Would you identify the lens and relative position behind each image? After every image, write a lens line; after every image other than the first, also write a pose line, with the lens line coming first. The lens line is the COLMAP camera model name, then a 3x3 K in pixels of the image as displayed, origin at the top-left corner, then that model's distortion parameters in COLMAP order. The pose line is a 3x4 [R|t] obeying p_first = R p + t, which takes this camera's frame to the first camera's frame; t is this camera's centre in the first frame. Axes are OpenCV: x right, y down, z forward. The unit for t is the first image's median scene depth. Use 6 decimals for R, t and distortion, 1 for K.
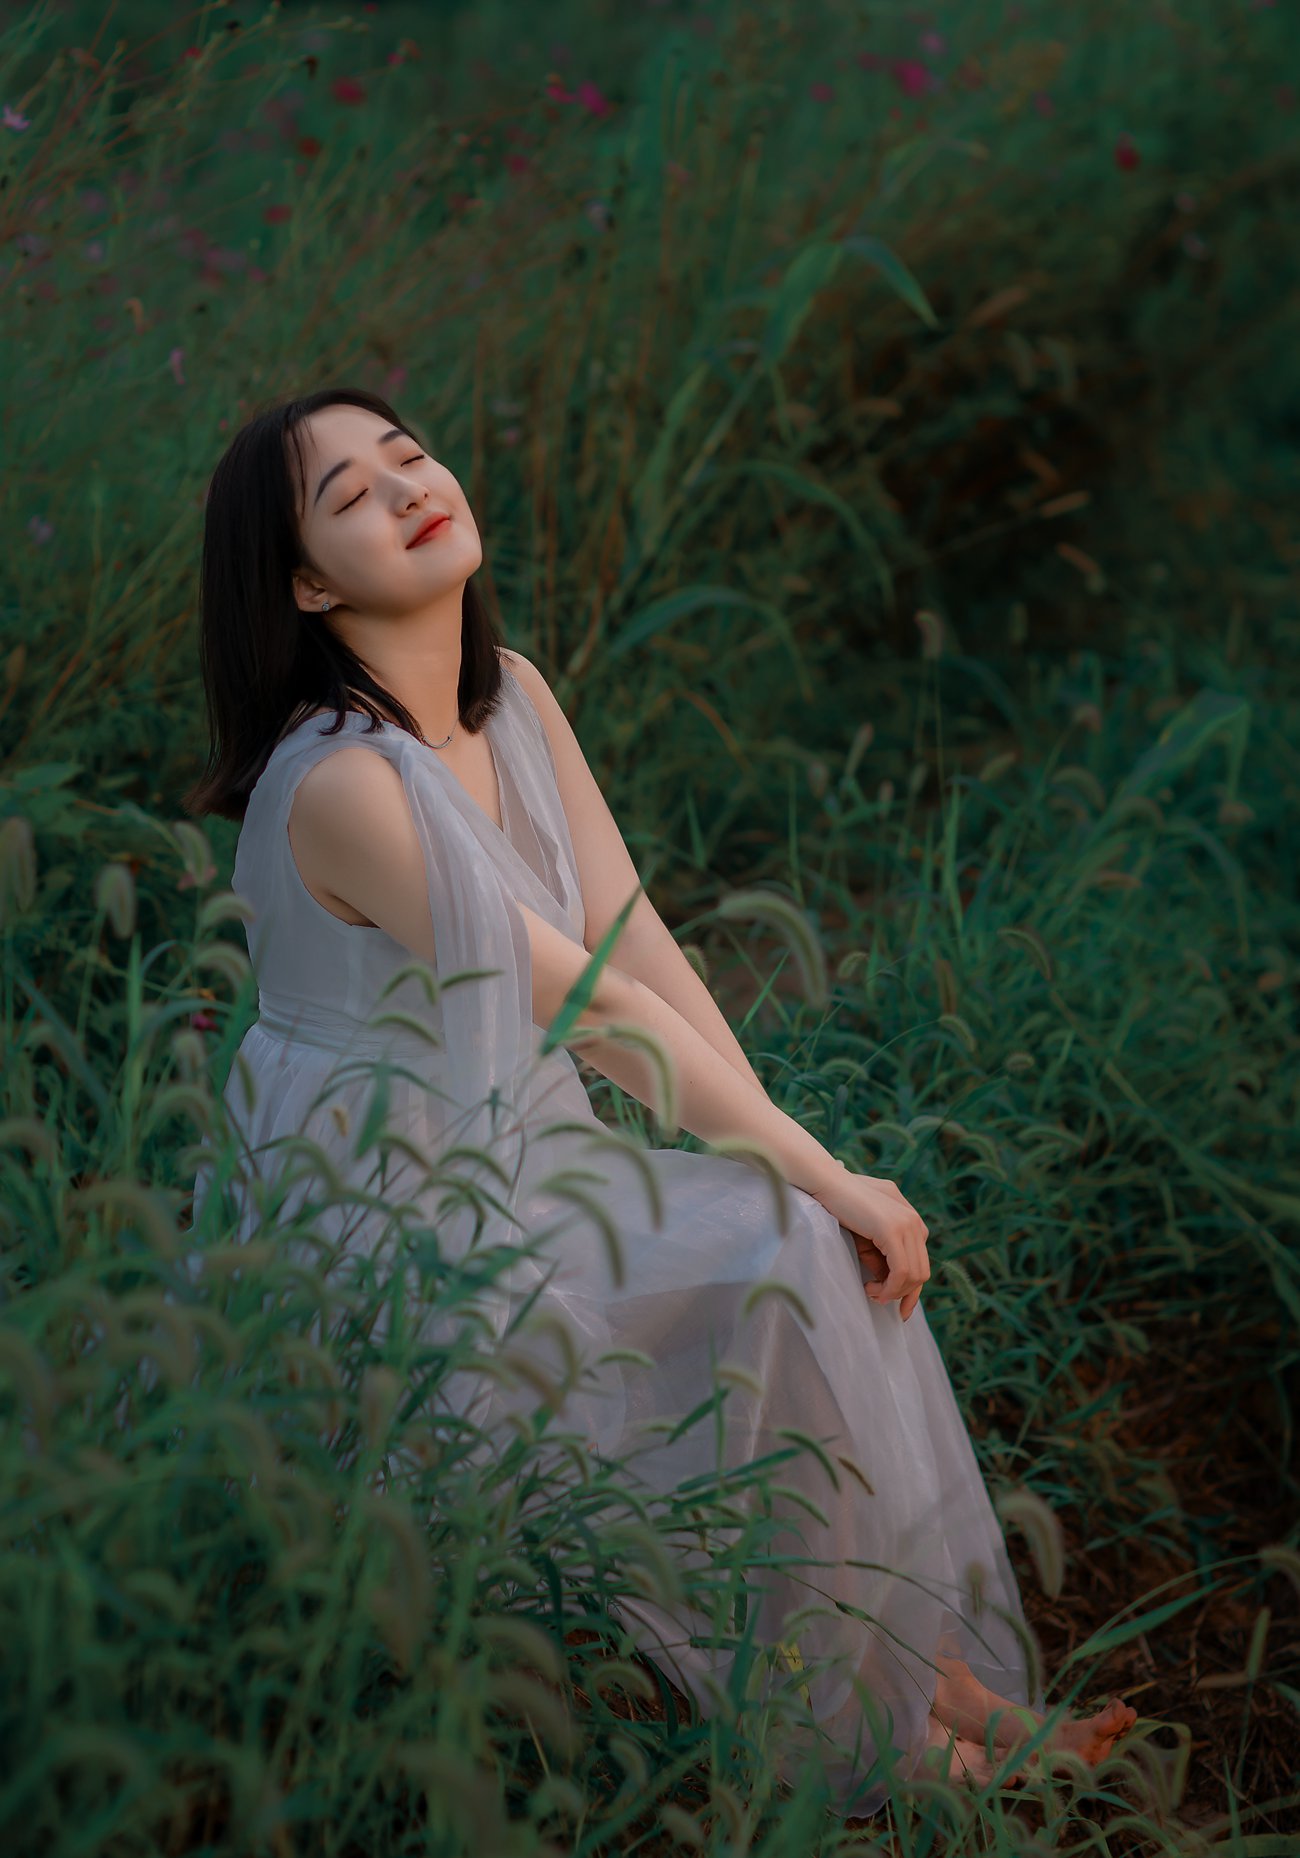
lens RADIAL K [[4213.2, 0, 650.0], [0, 4213.2, 929.0], [0, 0, 1]] dist [-0.001294, 2.887453]
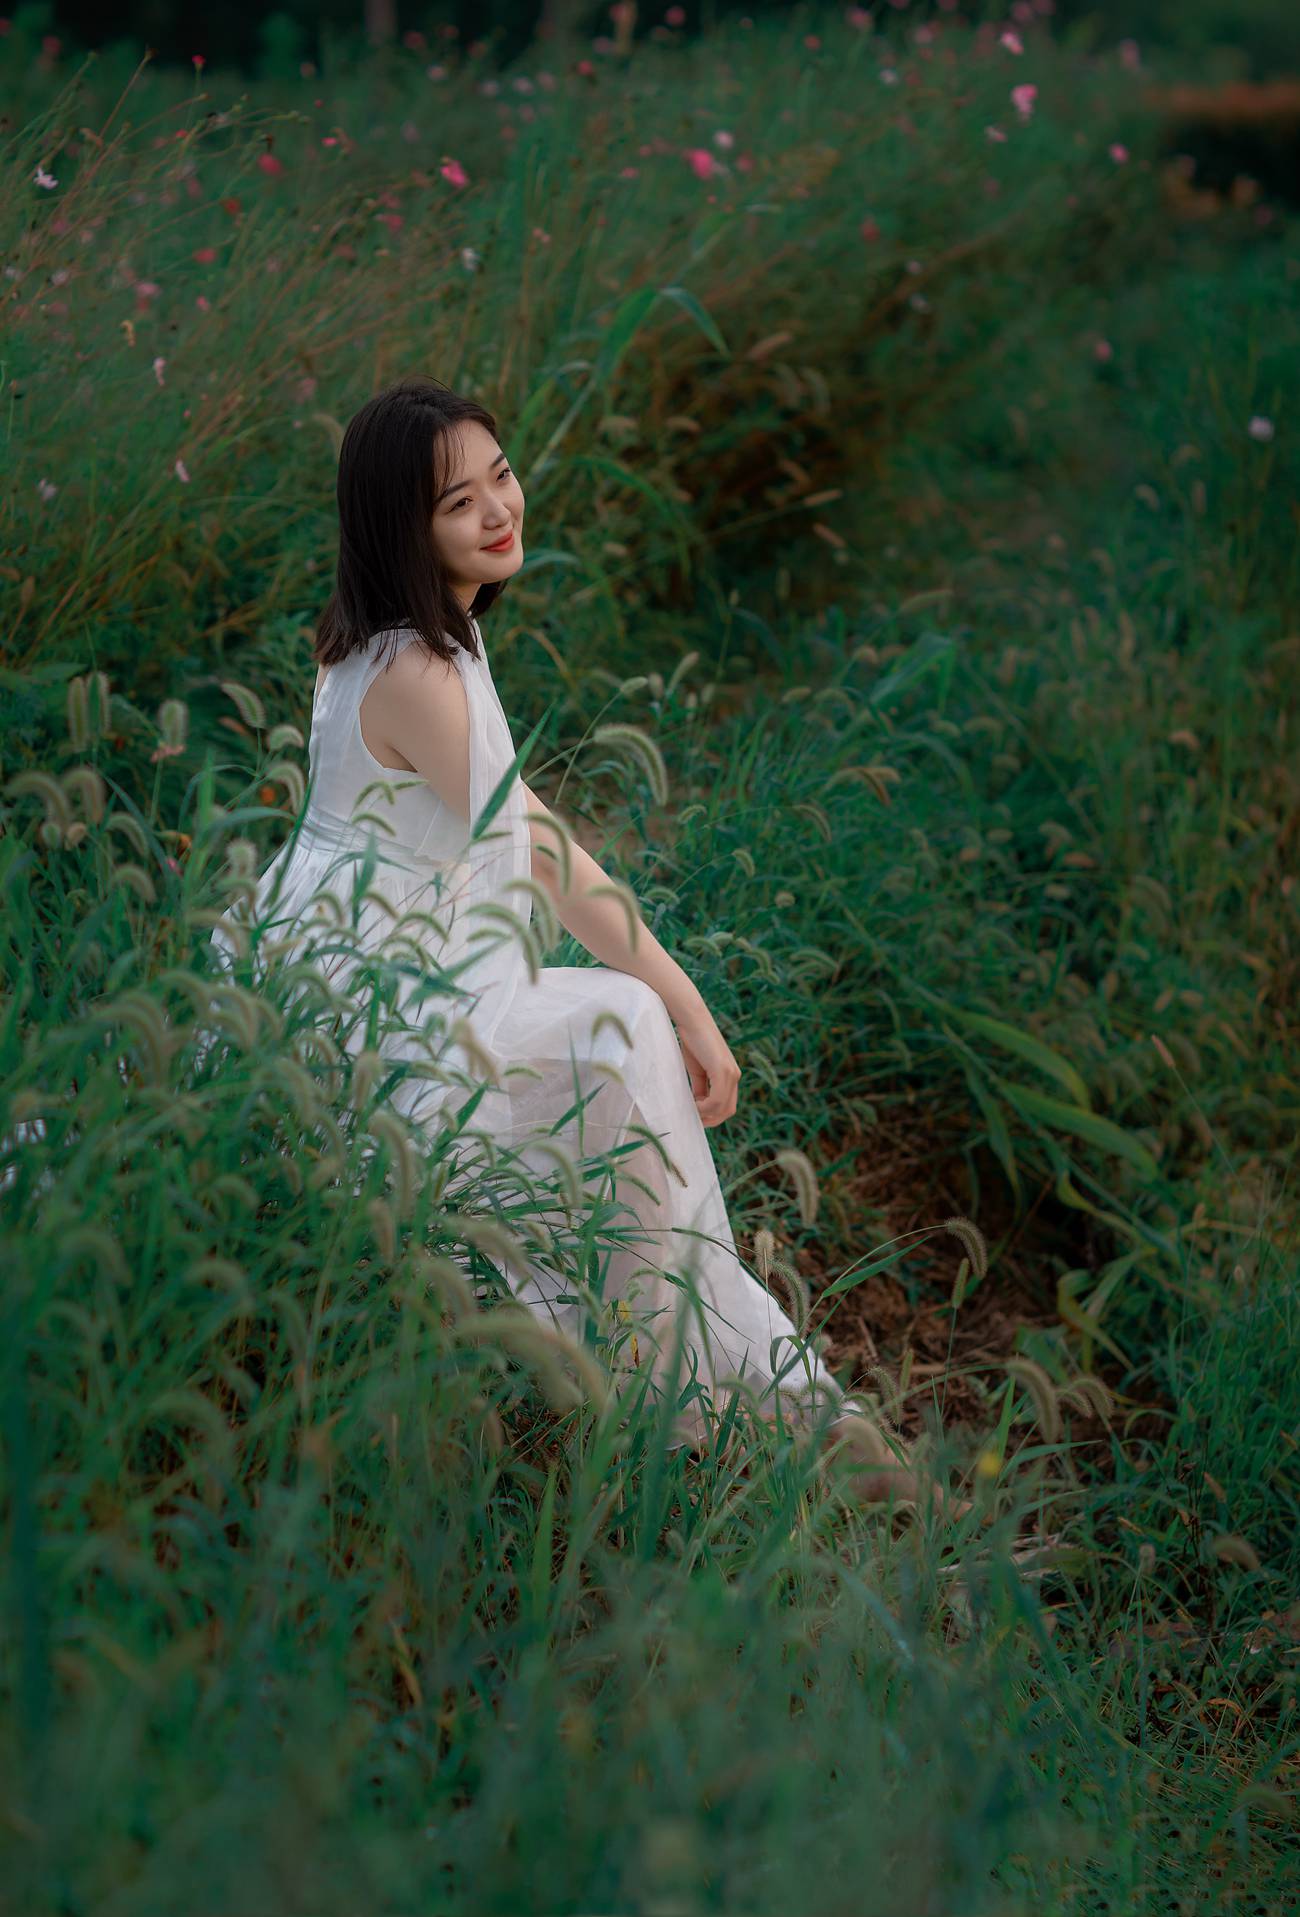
lens RADIAL K [[4793.9, 0, 650.0], [0, 4793.9, 958.5], [0, 0, 1]] dist [0.146481, 0.512555]
pose [[0.994088, 0.017820, 0.107103, -0.114898], [-0.013068, 0.998906, -0.044911, 0.114978], [-0.107787, 0.043245, 0.993233, -0.494259]]
